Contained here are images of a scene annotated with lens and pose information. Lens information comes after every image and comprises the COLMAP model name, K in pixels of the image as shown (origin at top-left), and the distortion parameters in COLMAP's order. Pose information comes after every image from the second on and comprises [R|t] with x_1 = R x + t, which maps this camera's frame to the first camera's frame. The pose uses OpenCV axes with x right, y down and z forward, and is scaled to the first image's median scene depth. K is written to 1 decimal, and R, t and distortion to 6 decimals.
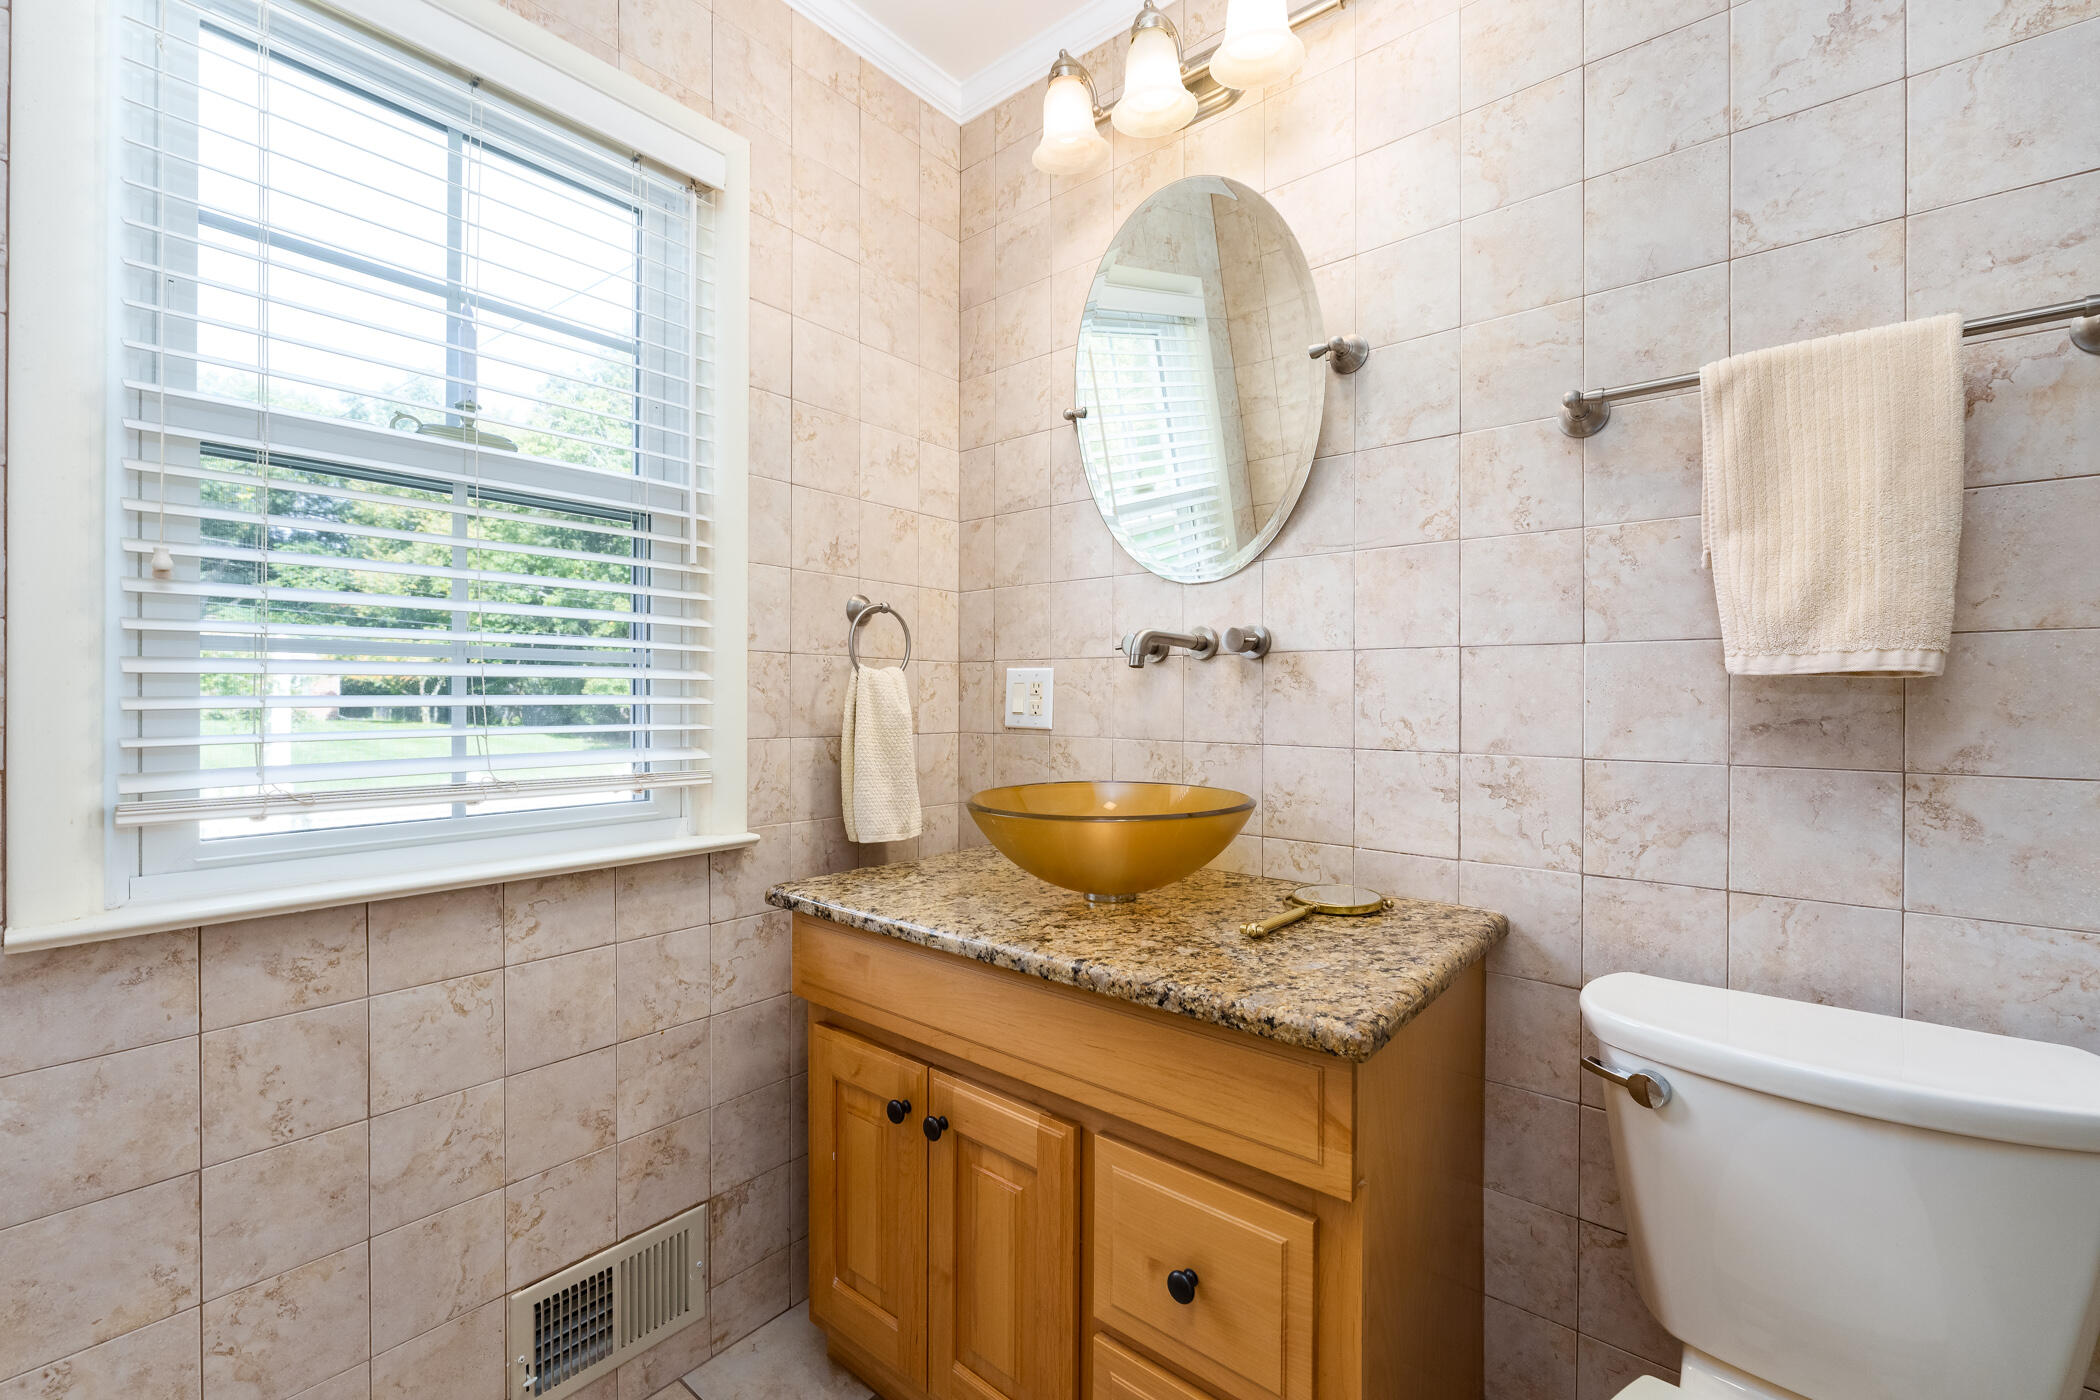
lens RADIAL K [[878.3, 0, 1050.0], [0, 878.3, 700.0], [0, 0, 1]] dist [0.000641, 0.000687]
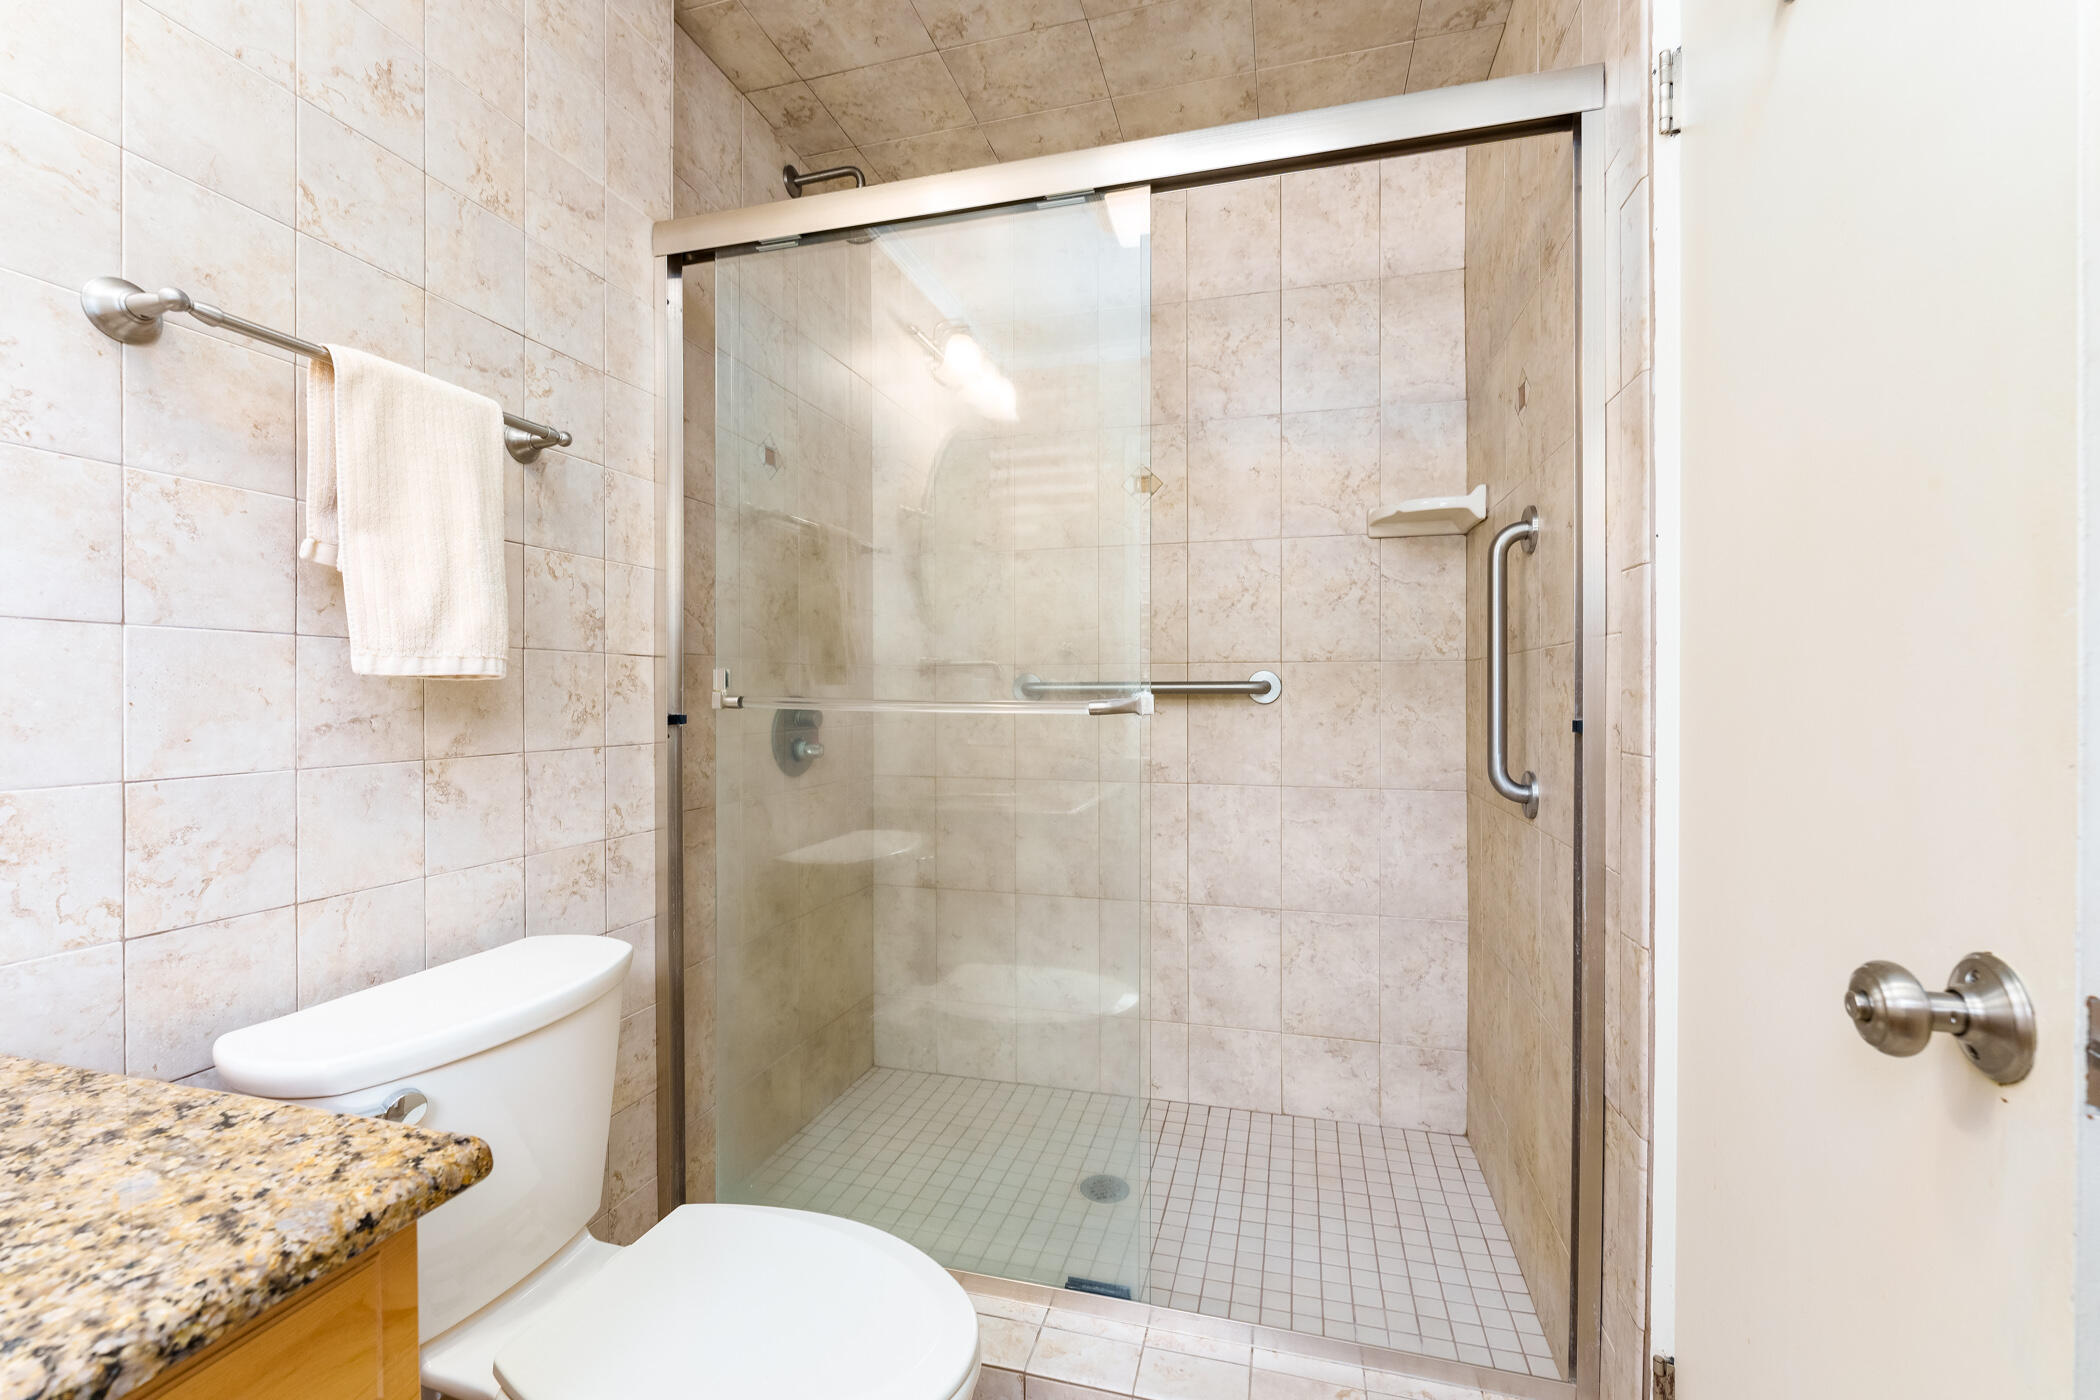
lens RADIAL K [[878.3, 0, 1050.0], [0, 878.3, 700.0], [0, 0, 1]] dist [0.000641, 0.000687]
pose [[-0.409876, -0.007614, 0.912109, -0.424081], [0.005512, 0.999926, 0.010824, -0.005921], [-0.912125, 0.009464, -0.409804, 0.674172]]
